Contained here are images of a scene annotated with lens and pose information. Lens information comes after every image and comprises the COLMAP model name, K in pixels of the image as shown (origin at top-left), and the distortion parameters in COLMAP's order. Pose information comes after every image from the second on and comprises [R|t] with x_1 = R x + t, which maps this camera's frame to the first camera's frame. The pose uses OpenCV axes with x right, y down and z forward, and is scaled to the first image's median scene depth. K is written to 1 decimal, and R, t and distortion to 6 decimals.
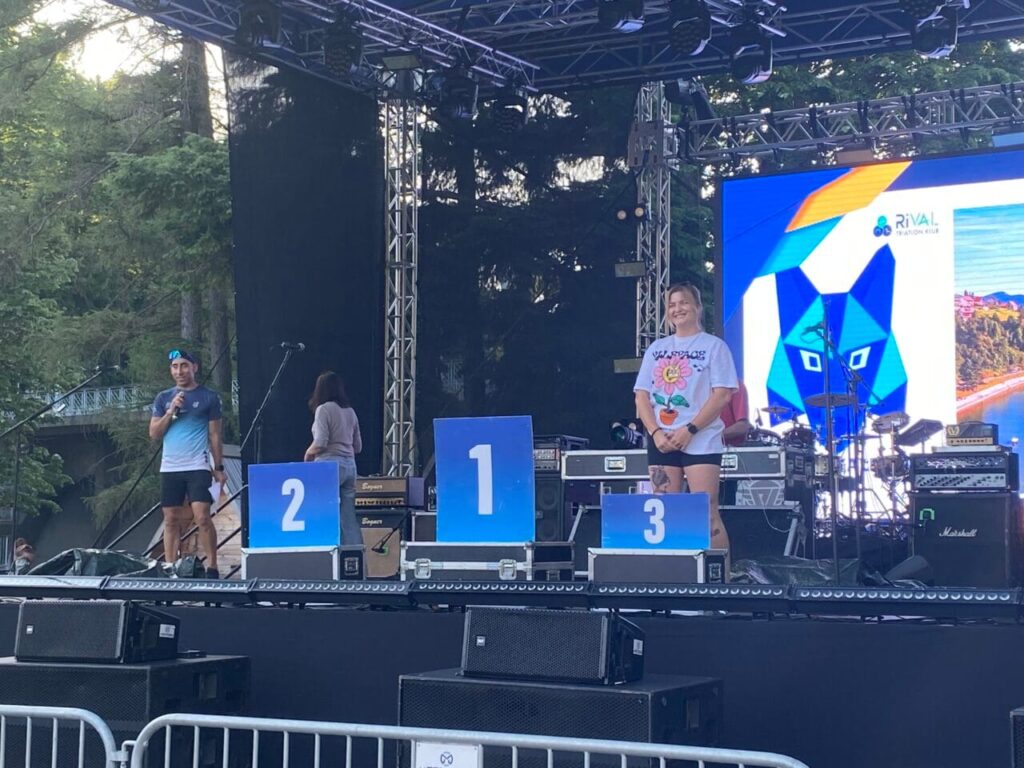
lens RADIAL K [[1737.0, 0, 512.0], [0, 1737.0, 384.0], [0, 0, 1]] dist [0.236295, -0.859652]
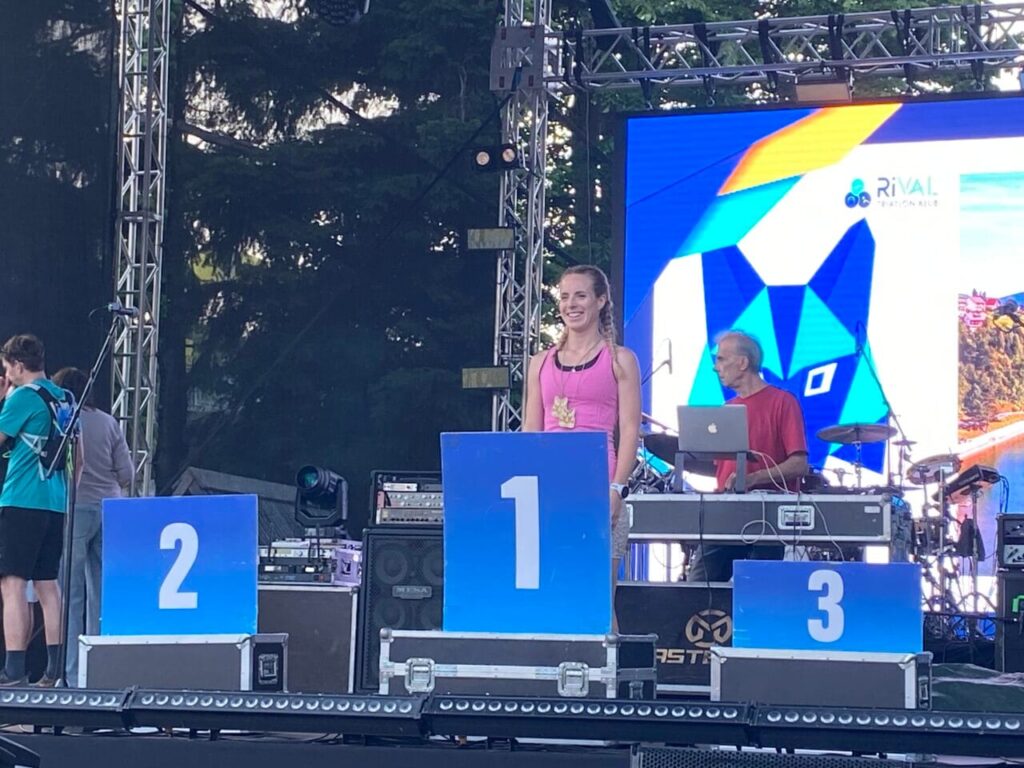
lens RADIAL K [[2319.8, 0, 512.0], [0, 2319.8, 384.0], [0, 0, 1]] dist [0.187455, -0.243308]
pose [[0.984370, 0.037887, 0.171990, -0.086827], [-0.034941, 0.999187, -0.020127, 0.010745], [-0.172613, 0.013803, 0.984893, 0.105511]]
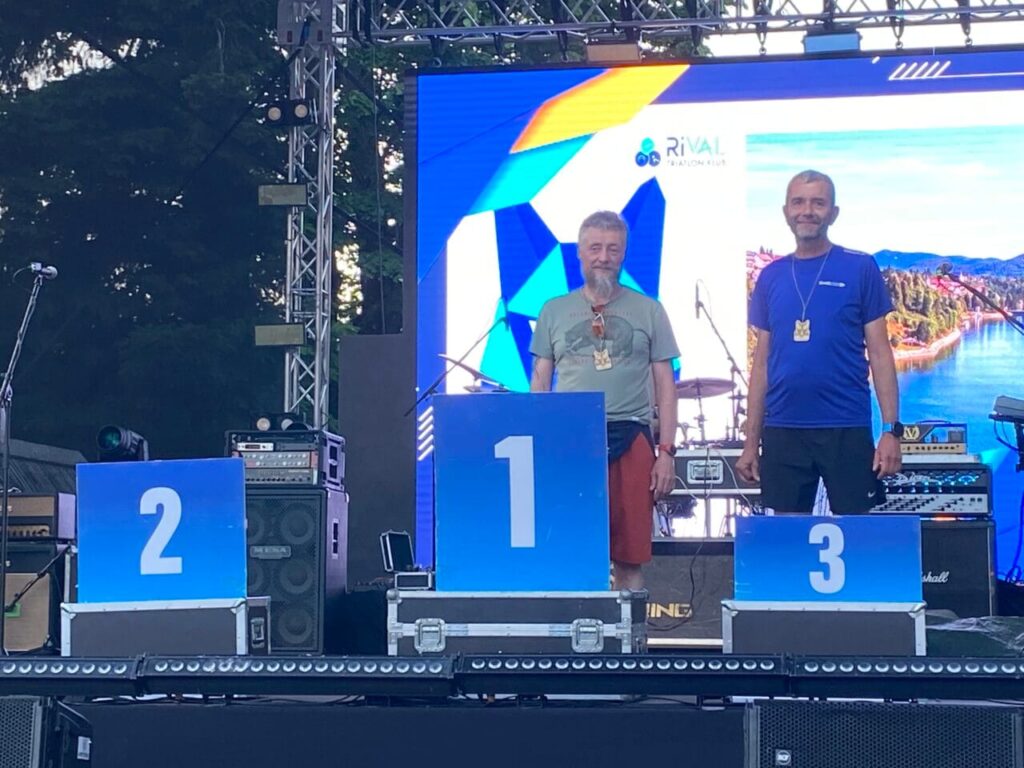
lens RADIAL K [[2317.6, 0, 488.7], [0, 2317.6, 378.1], [0, 0, 1]] dist [0.193342, -0.323625]
pose [[0.948189, 0.026527, 0.316596, -0.155428], [-0.025644, 0.999647, -0.006958, 0.011398], [-0.316669, -0.001522, 0.948535, 0.119671]]
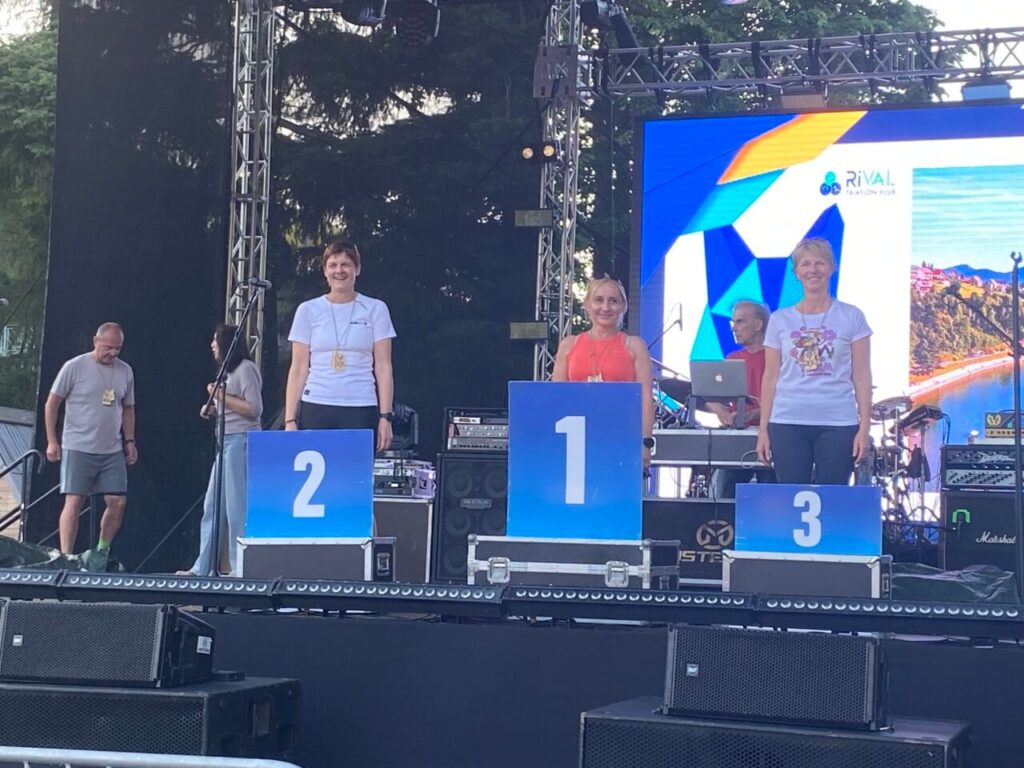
lens RADIAL K [[1934.3, 0, 528.7], [0, 1934.3, 376.3], [0, 0, 1]] dist [0.195141, -0.370266]
pose [[0.984481, 0.039550, 0.170974, -0.102241], [-0.041173, 0.999134, 0.005956, 0.006659], [-0.170591, -0.012903, 0.985258, 0.071550]]
